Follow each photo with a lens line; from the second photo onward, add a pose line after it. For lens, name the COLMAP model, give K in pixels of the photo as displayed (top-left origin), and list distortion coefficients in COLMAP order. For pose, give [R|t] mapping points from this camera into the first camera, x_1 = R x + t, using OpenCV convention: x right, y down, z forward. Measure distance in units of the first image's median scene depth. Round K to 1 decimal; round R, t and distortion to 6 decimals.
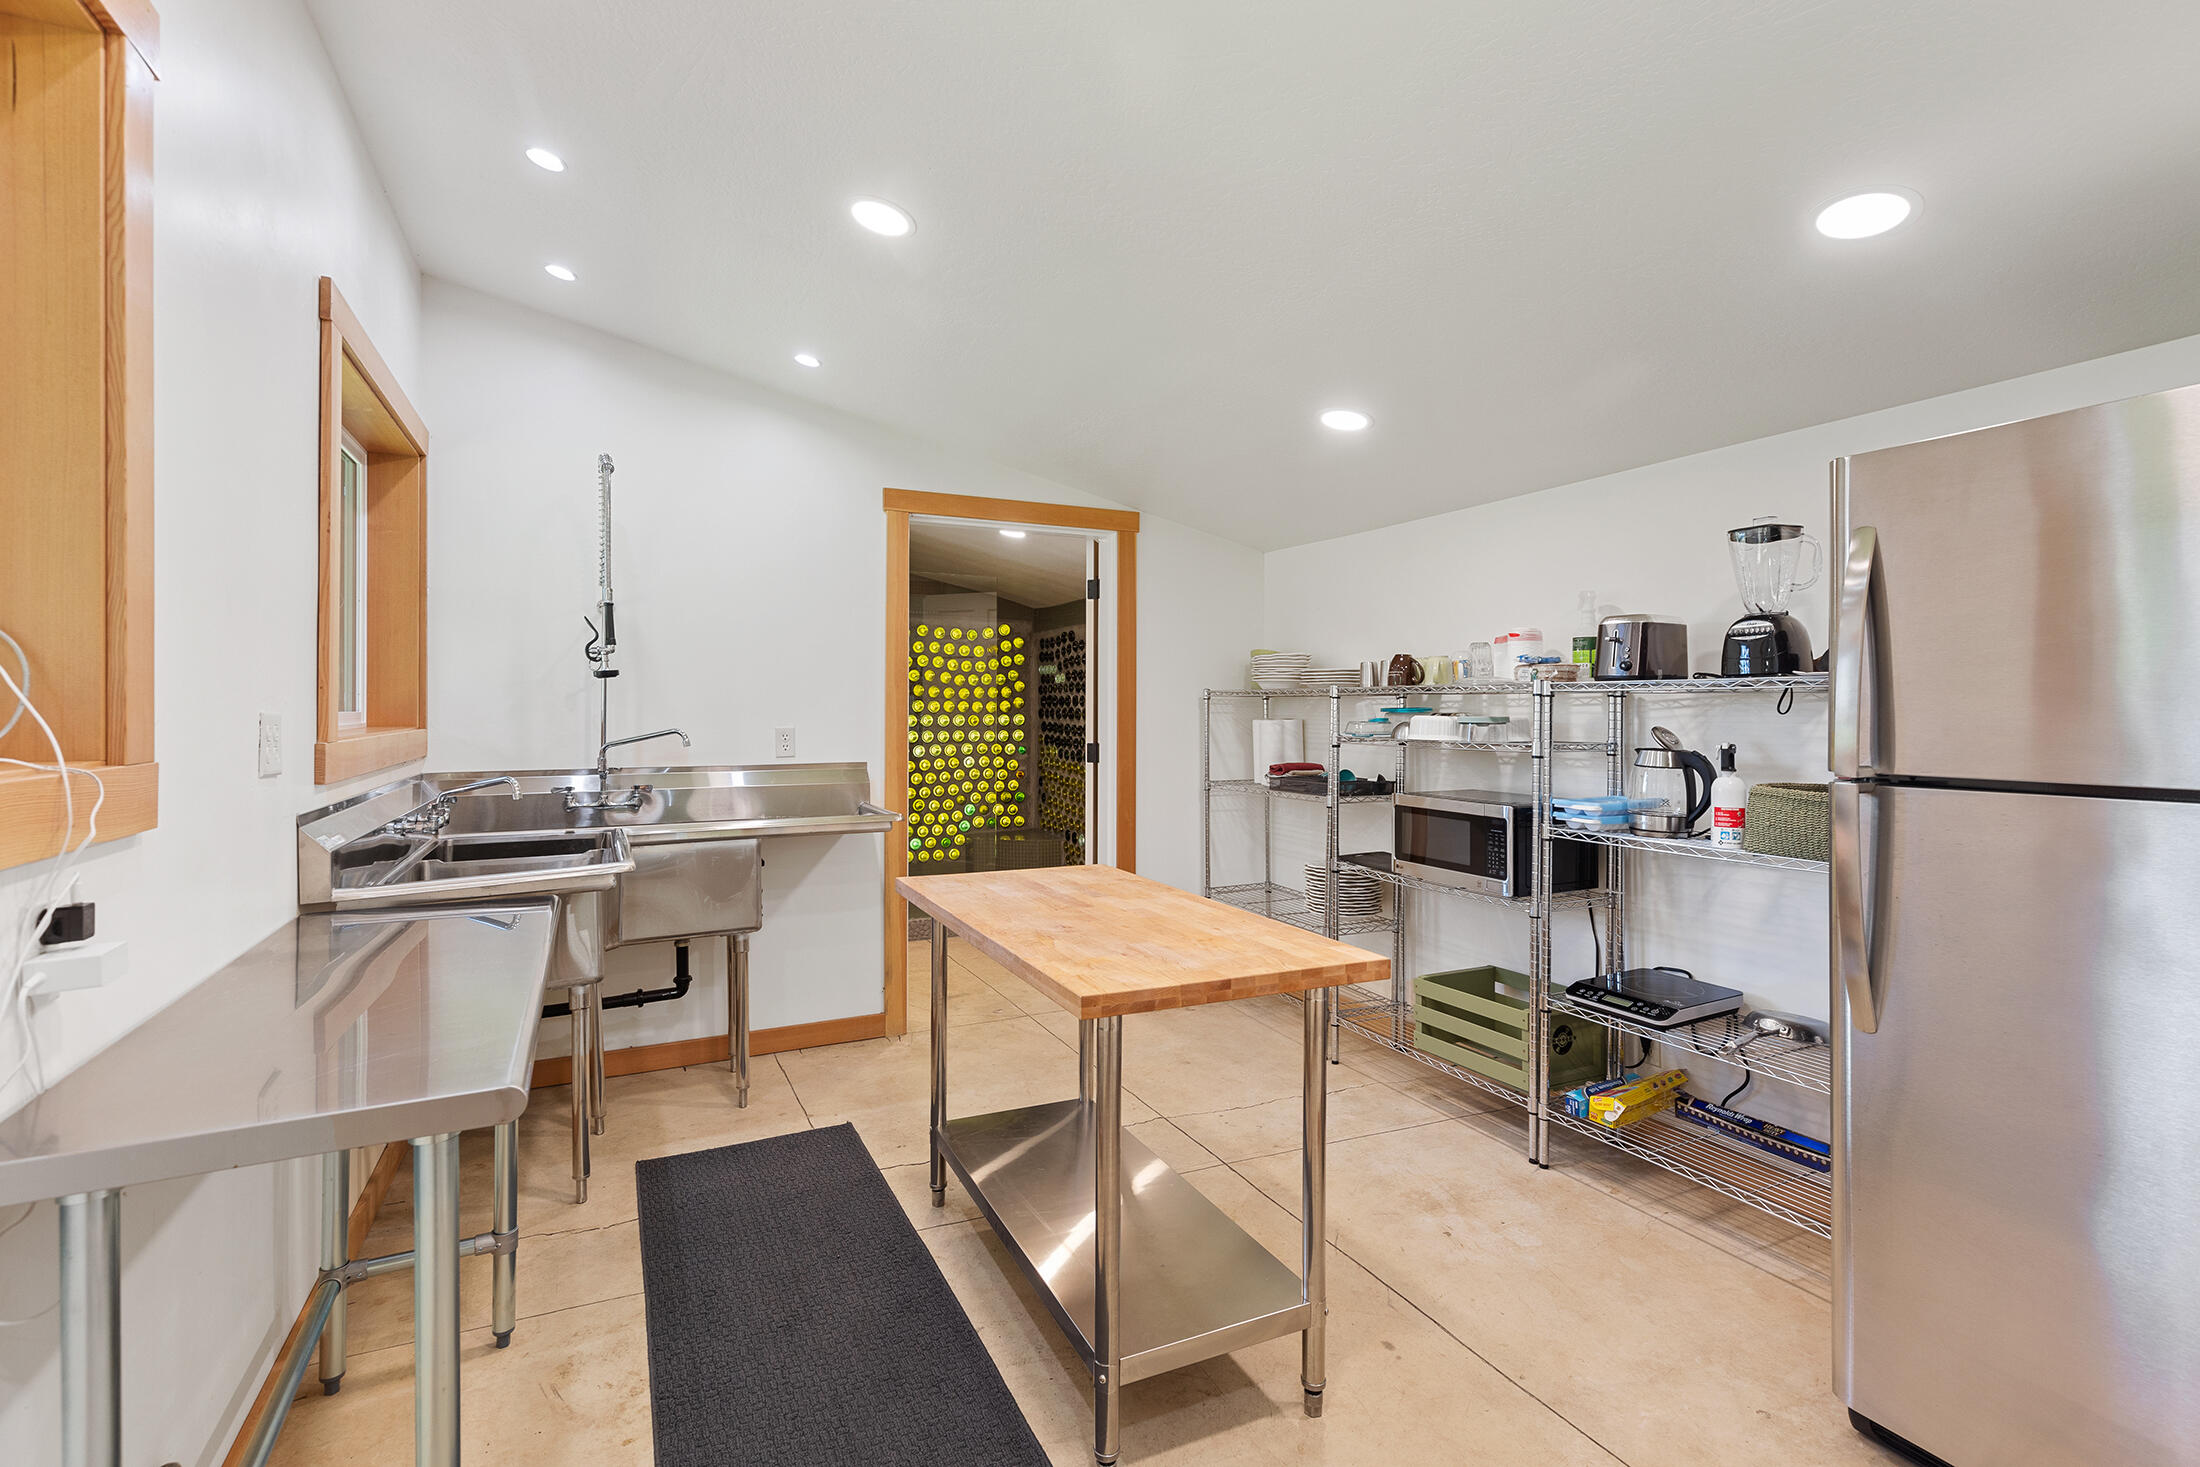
lens RADIAL K [[973.5, 0, 1149.4], [0, 973.5, 703.6], [0, 0, 1]] dist [-0.052296, 0.000077]
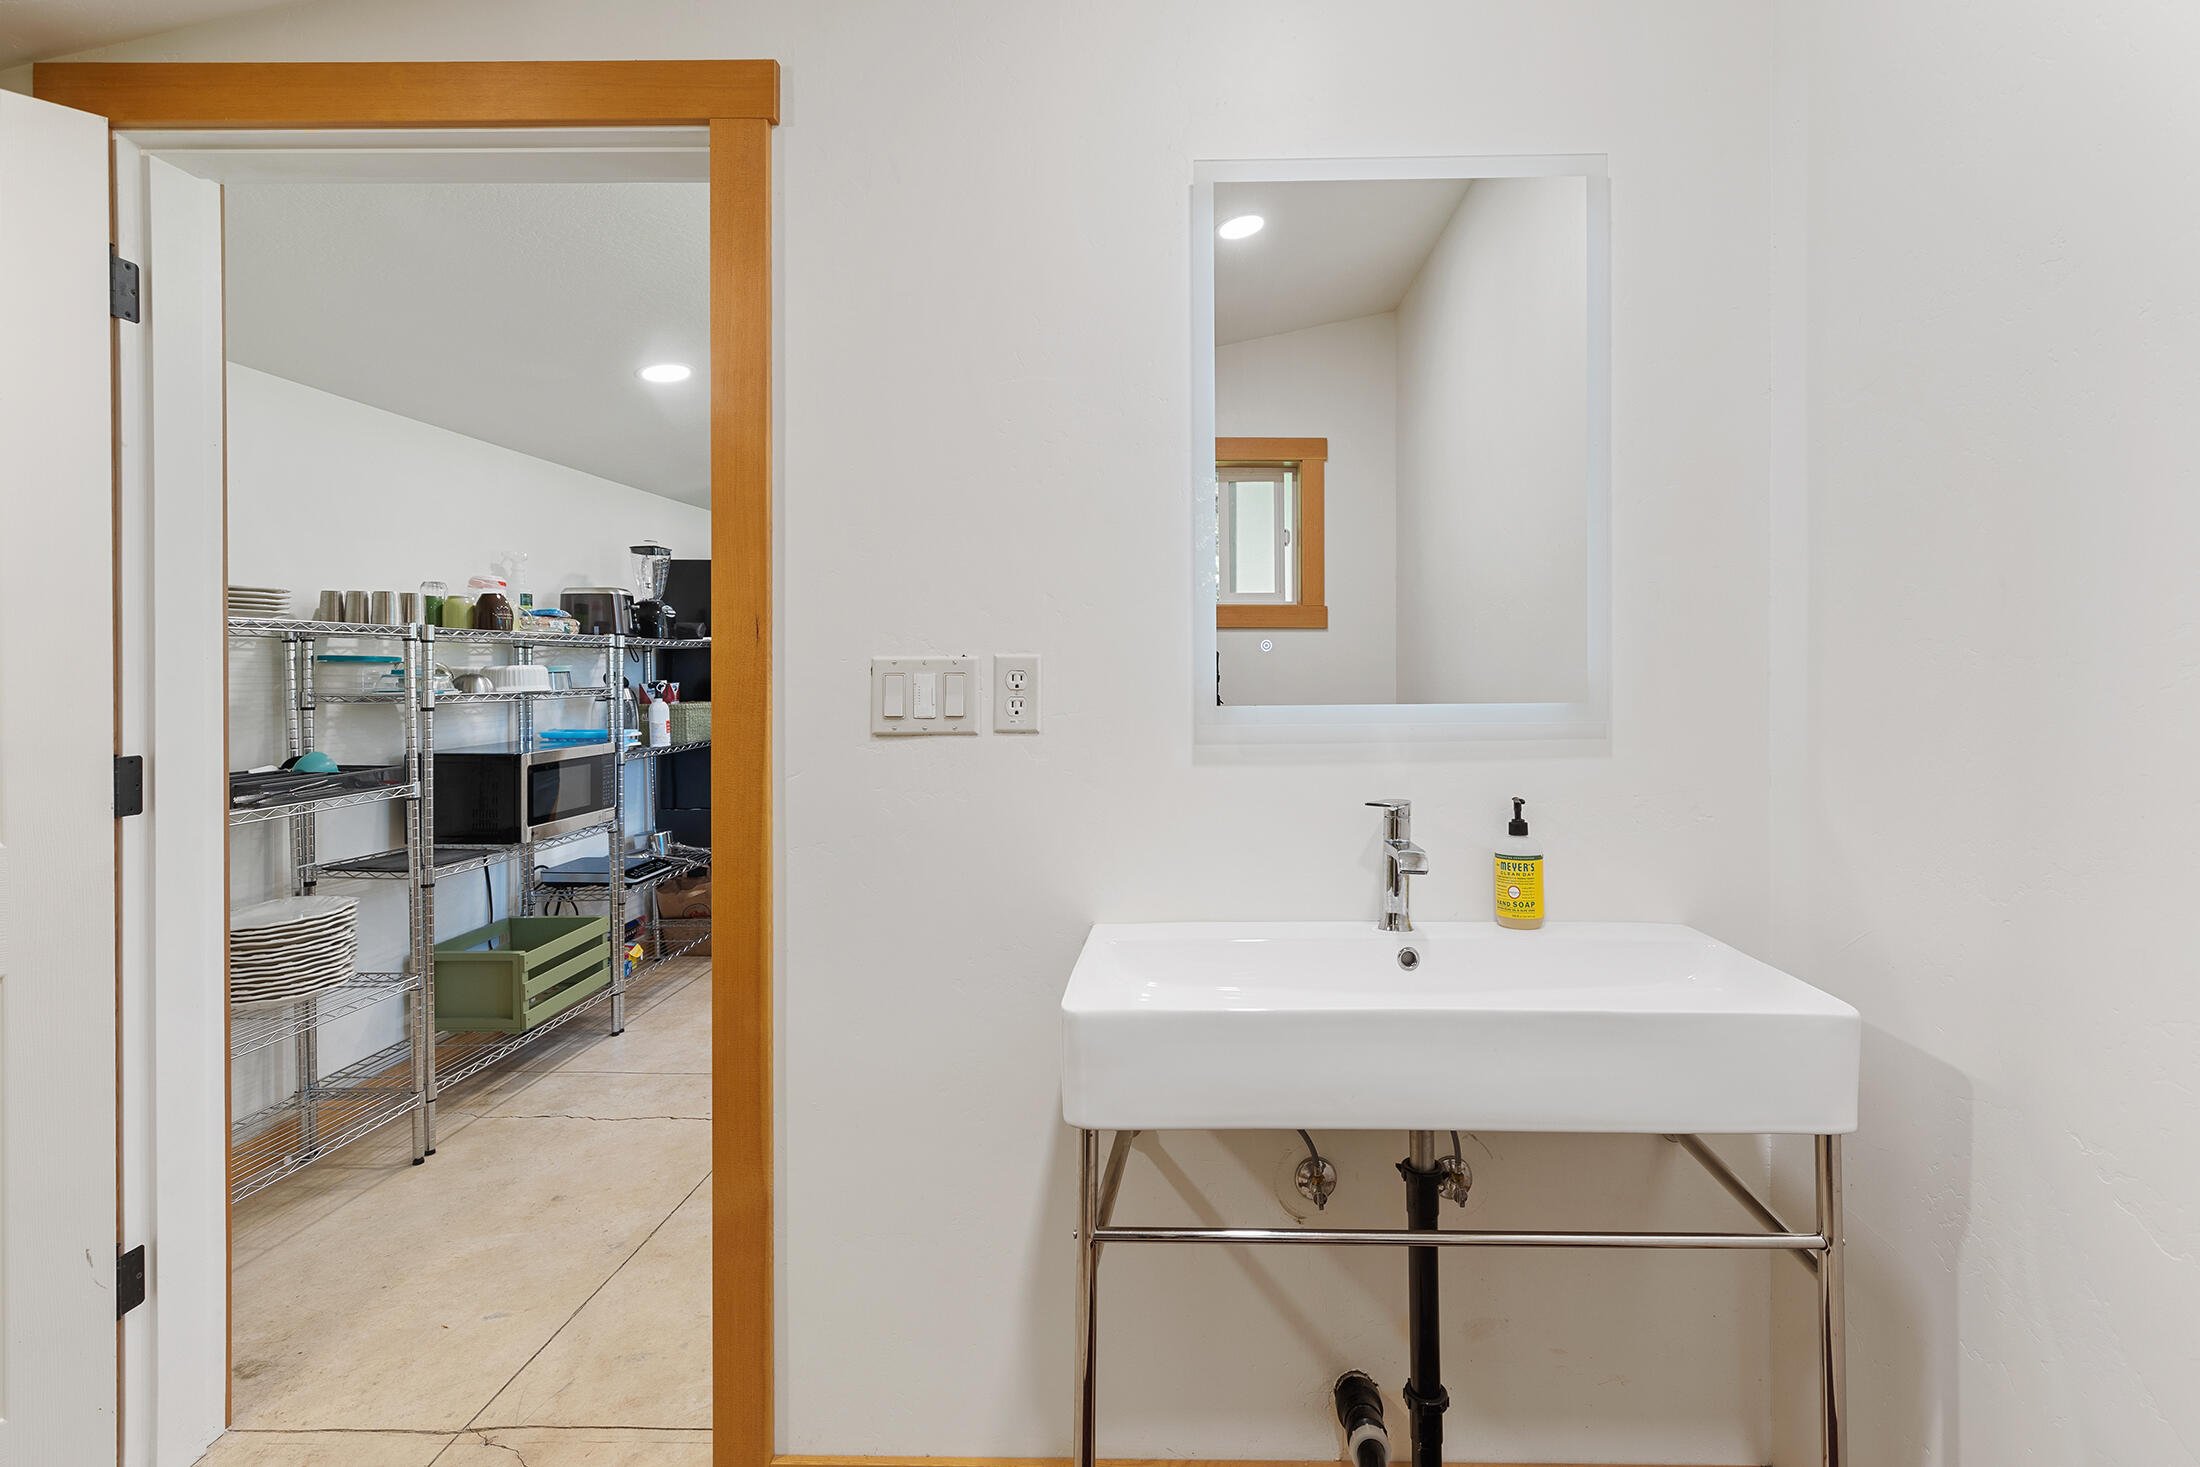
lens RADIAL K [[1020.0, 0, 1122.9], [0, 1020.0, 682.3], [0, 0, 1]] dist [0.001829, 0.000608]
pose [[-0.839197, -0.013861, 0.543651, -0.727423], [-0.005889, 0.999848, 0.016401, 0.009969], [-0.543796, 0.010562, -0.839151, 1.522360]]
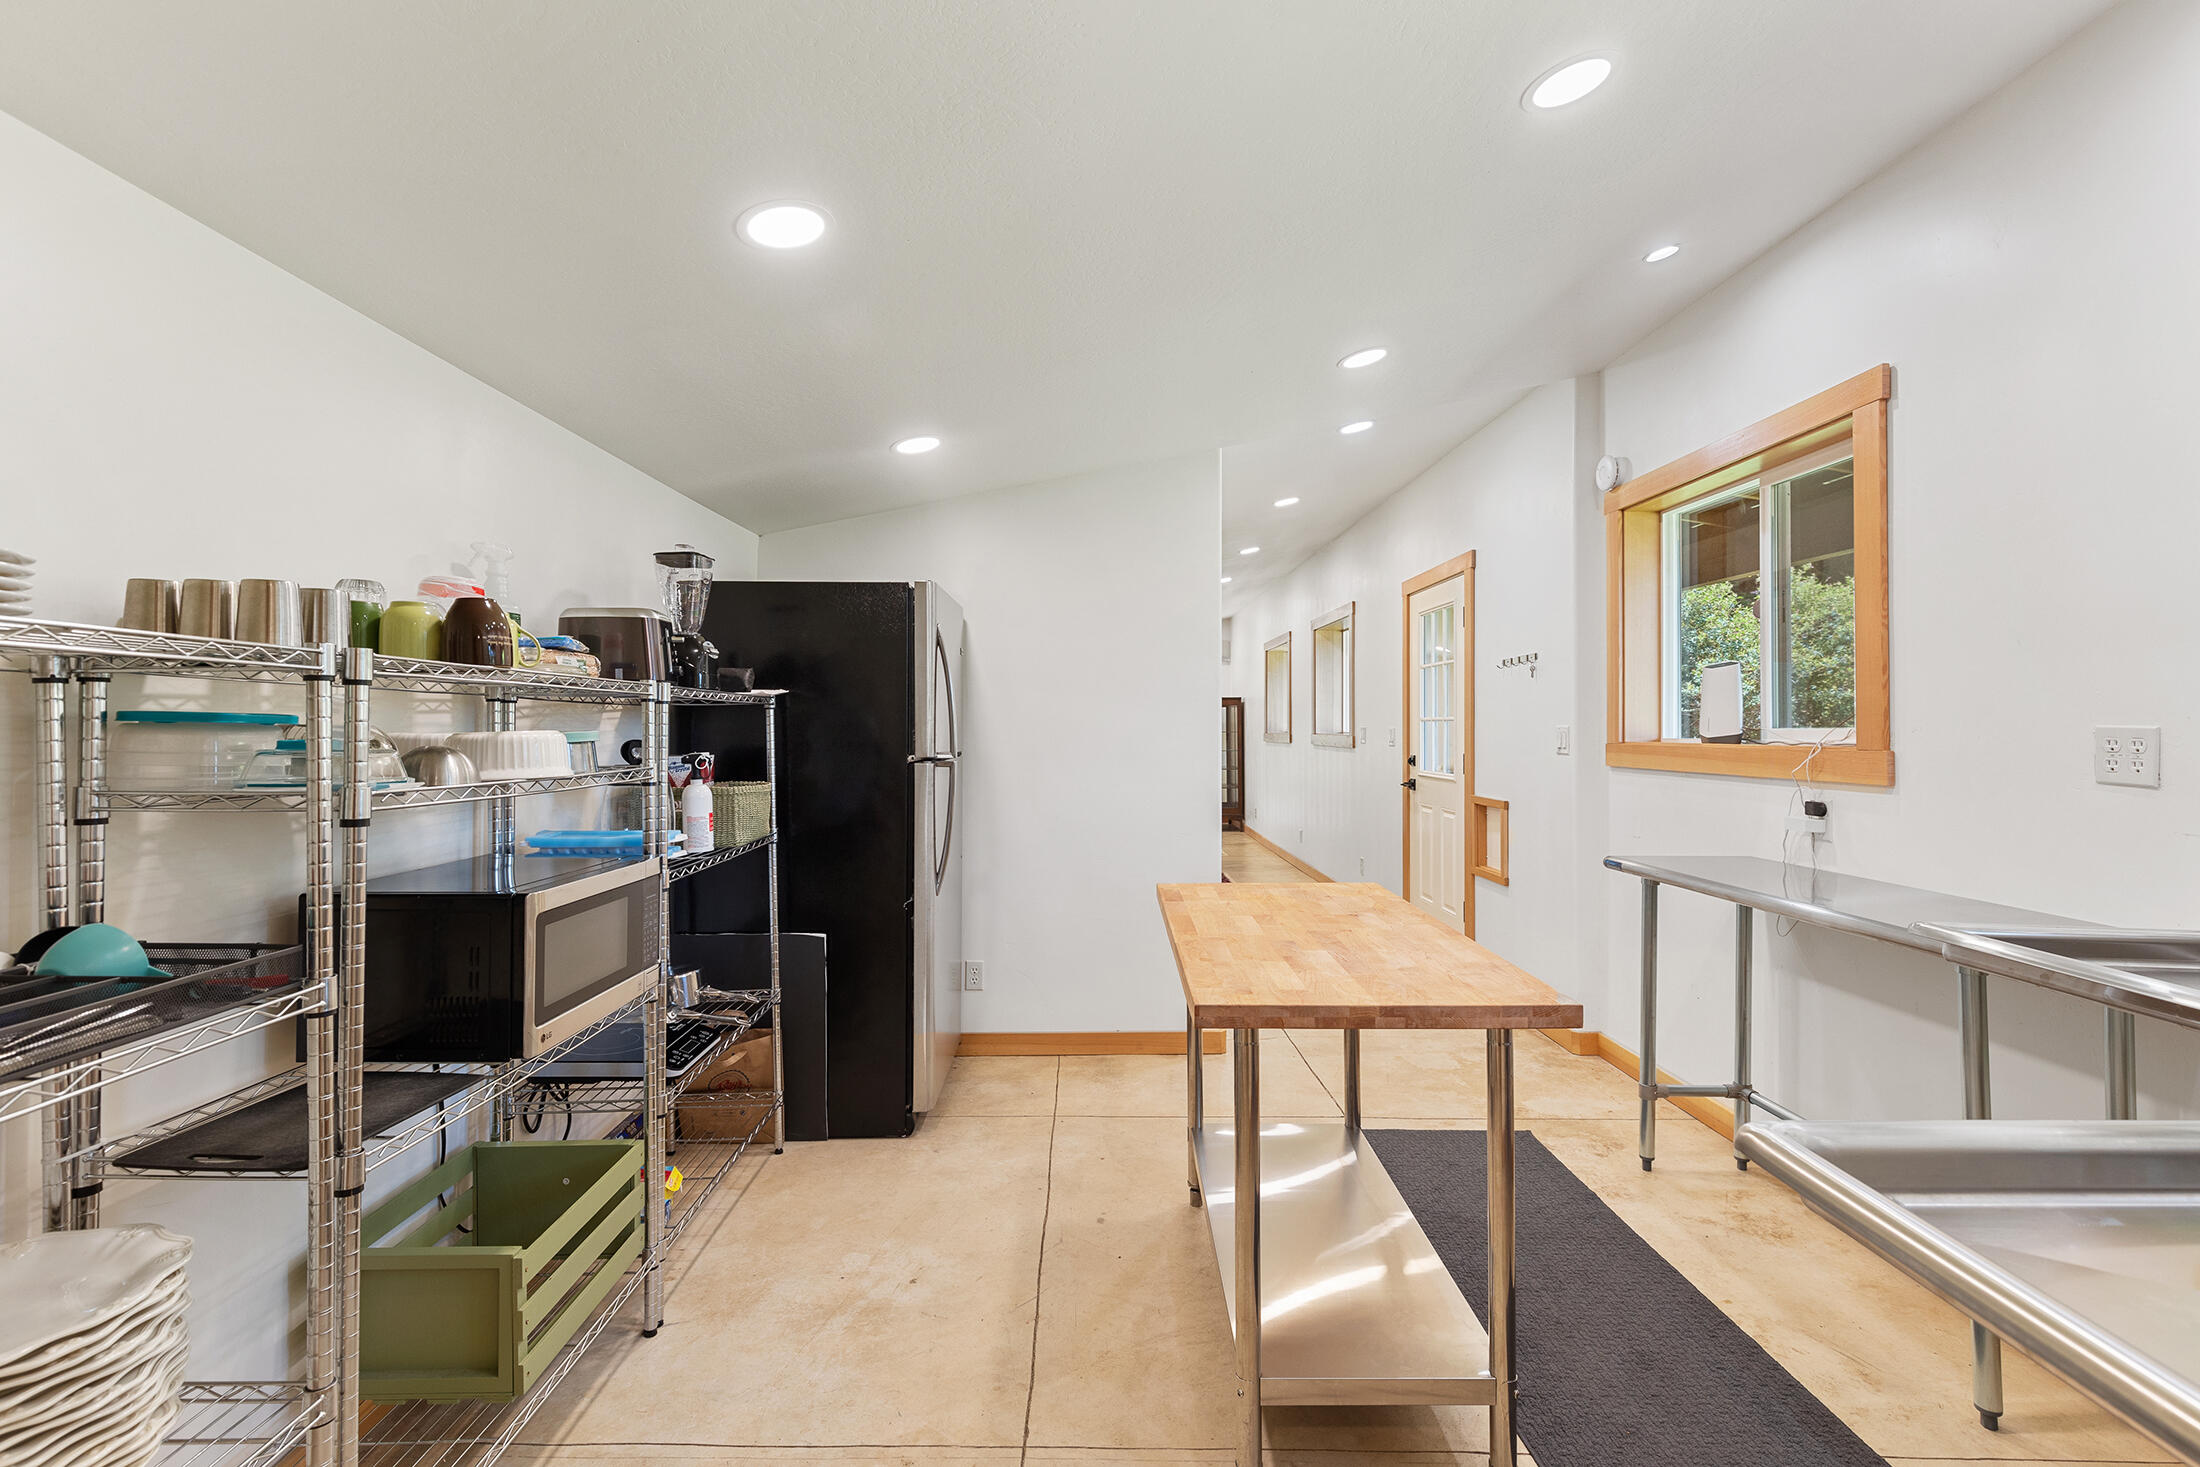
lens RADIAL K [[991.0, 0, 1097.0], [0, 991.0, 721.2], [0, 0, 1]] dist [0.003397, 0.000721]
pose [[-0.876573, -0.000697, 0.481268, -0.235121], [-0.005320, 0.999952, -0.008242, 0.010932], [-0.481239, -0.009785, -0.876535, 1.331853]]
